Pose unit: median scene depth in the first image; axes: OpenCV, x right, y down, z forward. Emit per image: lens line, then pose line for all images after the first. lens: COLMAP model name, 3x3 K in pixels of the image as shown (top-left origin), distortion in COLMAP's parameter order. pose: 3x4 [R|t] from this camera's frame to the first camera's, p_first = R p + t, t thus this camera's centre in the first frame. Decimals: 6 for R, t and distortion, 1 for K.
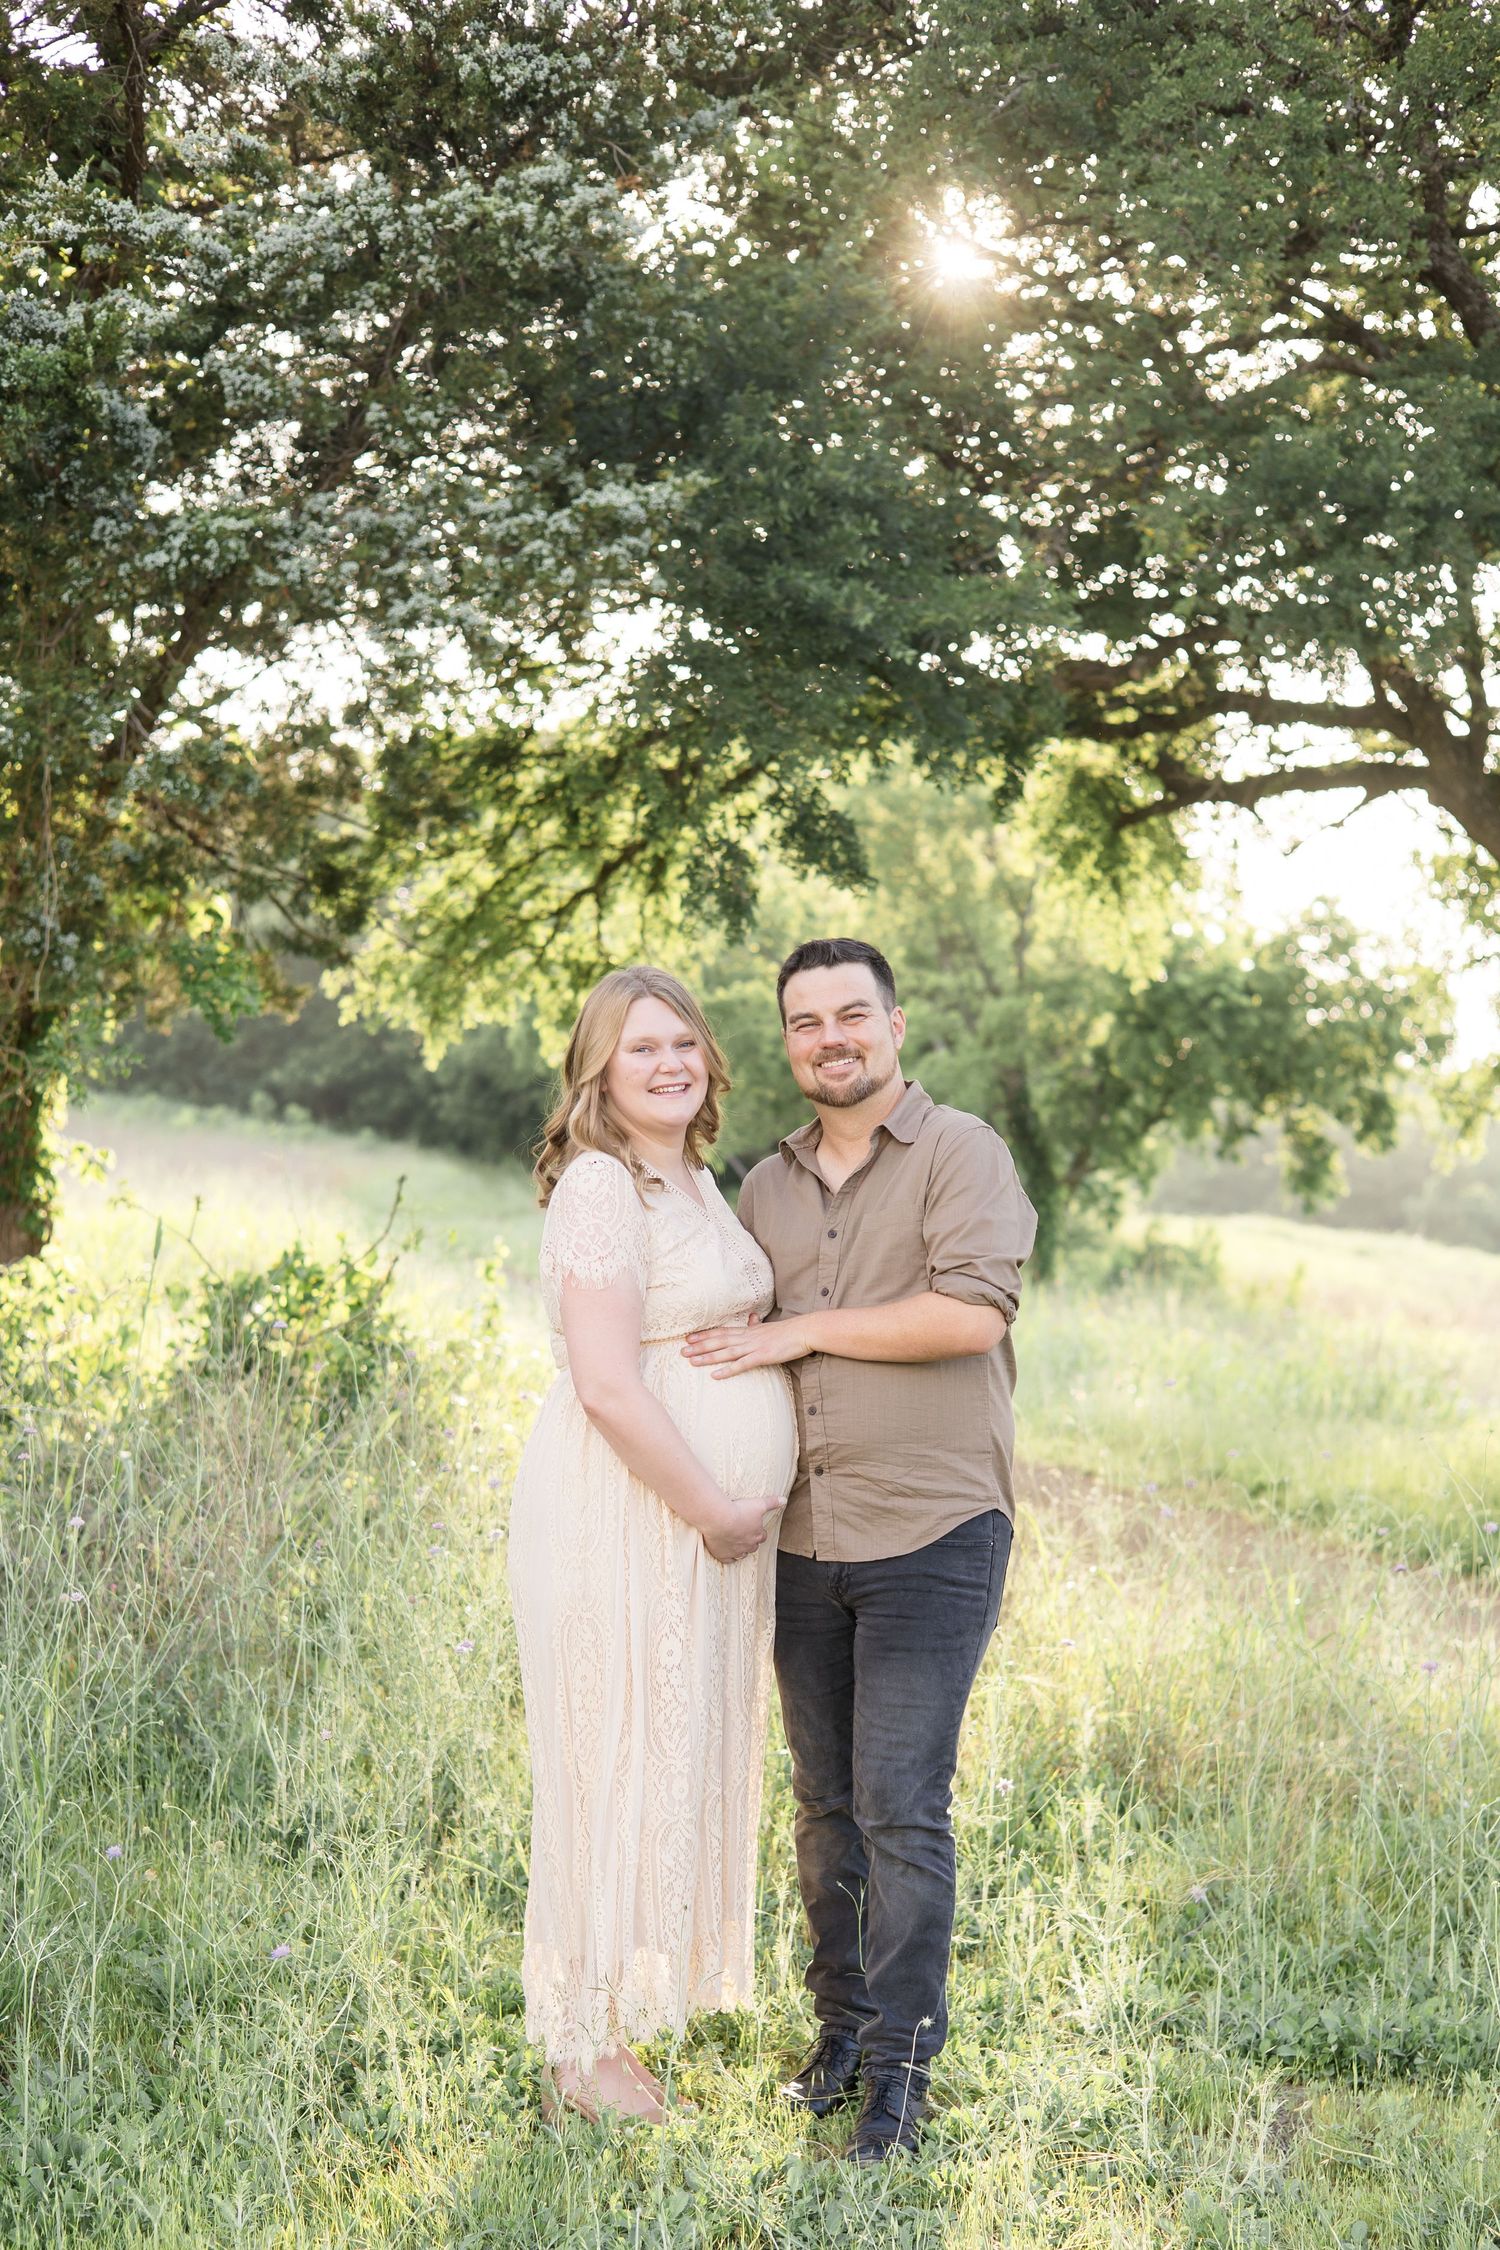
lens RADIAL K [[4127.1, 0, 813.7], [0, 4127.1, 1442.6], [0, 0, 1]] dist [0.010777, 0.034517]
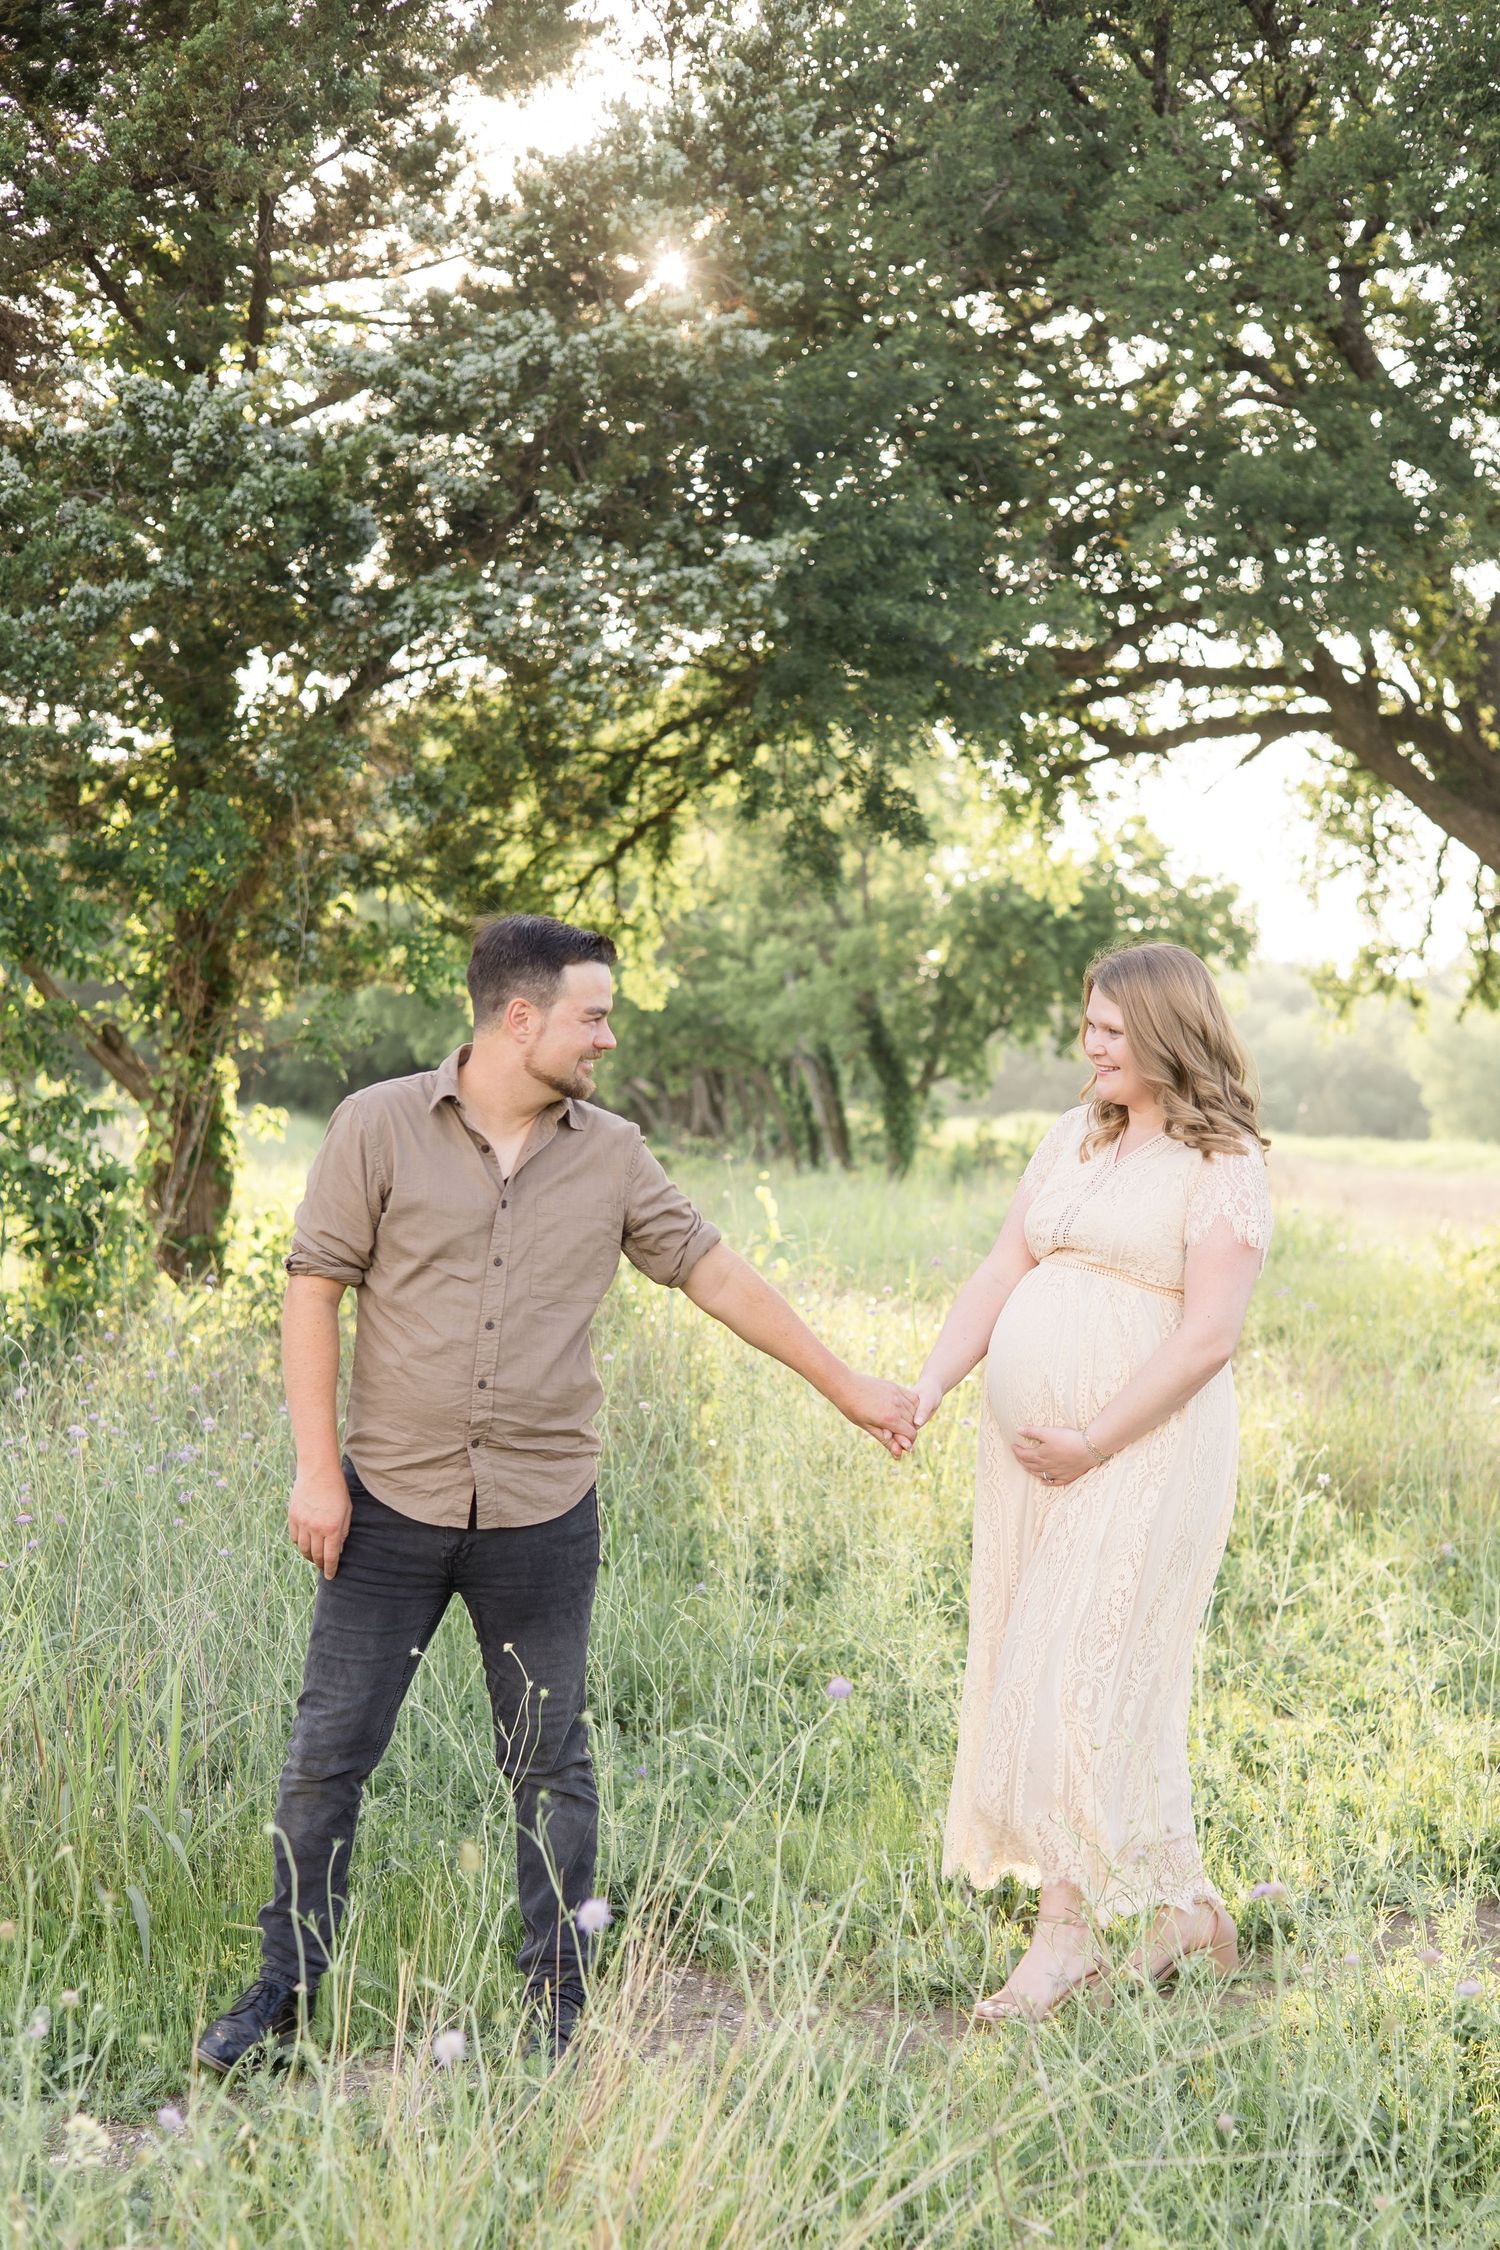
lens RADIAL K [[3976.2, 0, 892.7], [0, 3976.2, 1379.0], [0, 0, 1]] dist [-0.003055, 0.065043]
pose [[0.992945, -0.082629, 0.085048, -0.081557], [0.082191, 0.996579, 0.008653, 0.009367], [-0.085472, -0.001602, 0.996339, -0.134121]]
